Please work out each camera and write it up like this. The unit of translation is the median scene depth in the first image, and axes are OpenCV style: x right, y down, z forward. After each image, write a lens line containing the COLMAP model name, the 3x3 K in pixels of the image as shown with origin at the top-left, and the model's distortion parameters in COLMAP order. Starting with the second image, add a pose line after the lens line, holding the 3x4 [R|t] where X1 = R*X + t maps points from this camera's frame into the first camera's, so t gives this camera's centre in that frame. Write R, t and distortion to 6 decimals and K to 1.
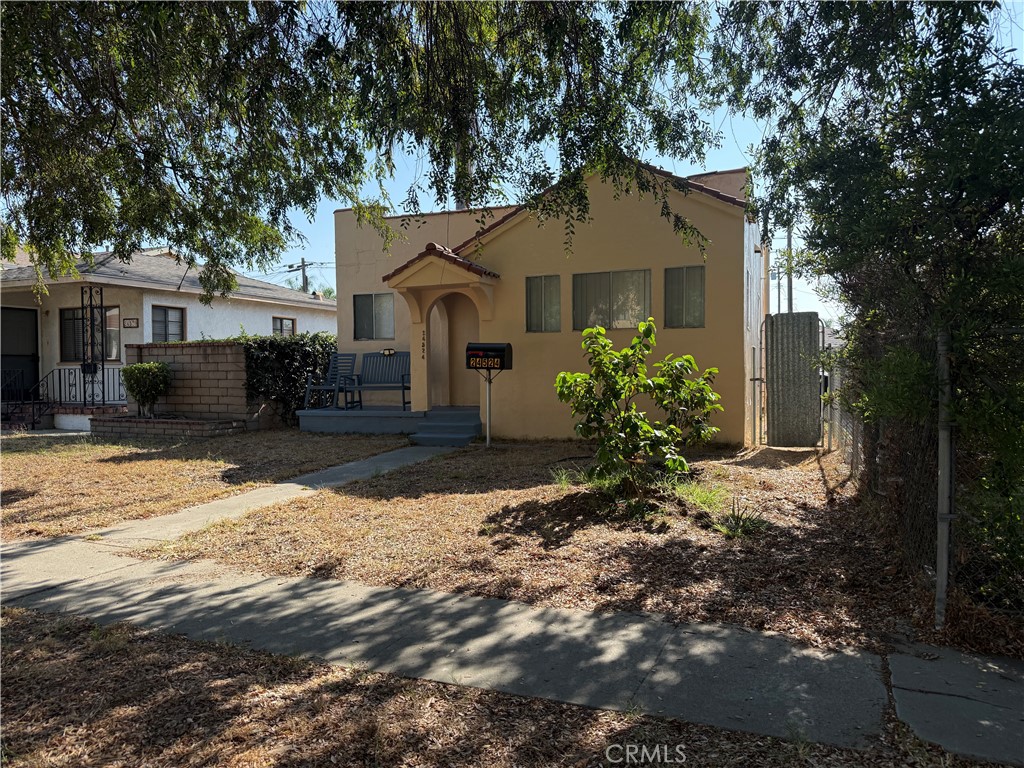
lens RADIAL K [[717.5, 0, 512.0], [0, 717.5, 384.0], [0, 0, 1]] dist [0.086256, -0.110341]
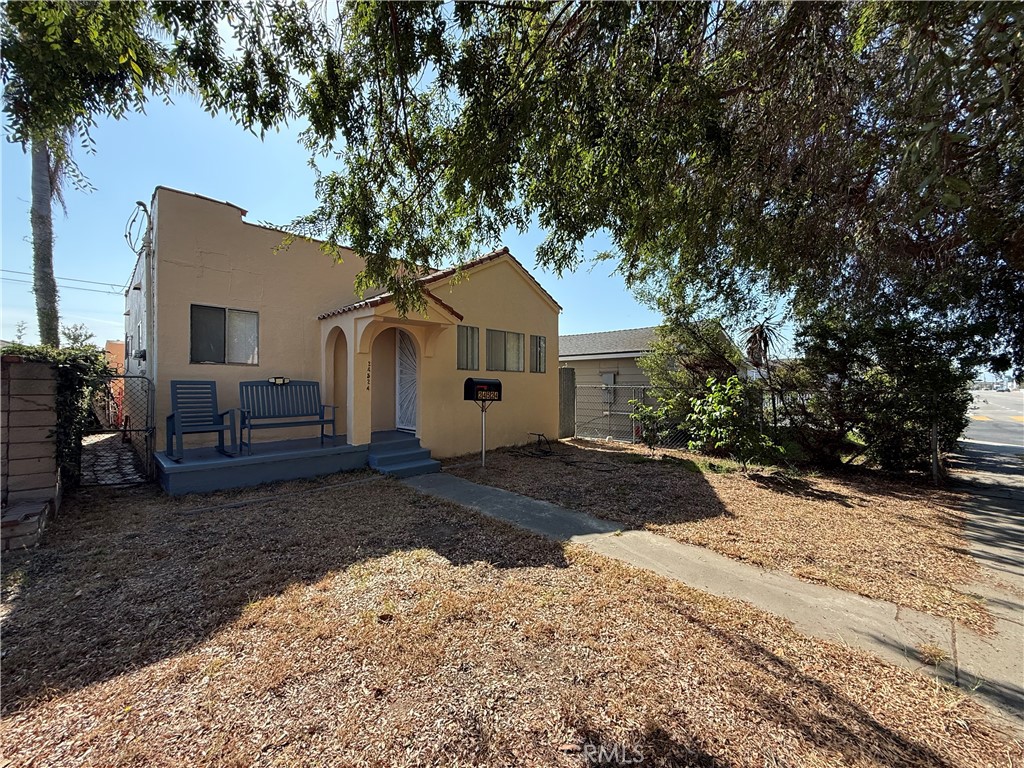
lens RADIAL K [[408.4, 0, 509.9], [0, 408.4, 381.9], [0, 0, 1]] dist [0.000873, 0.000437]
pose [[0.402561, 0.019612, 0.915183, -0.515479], [0.013030, 0.999546, -0.027152, -0.026452], [-0.915301, 0.022855, 0.402123, 0.554647]]
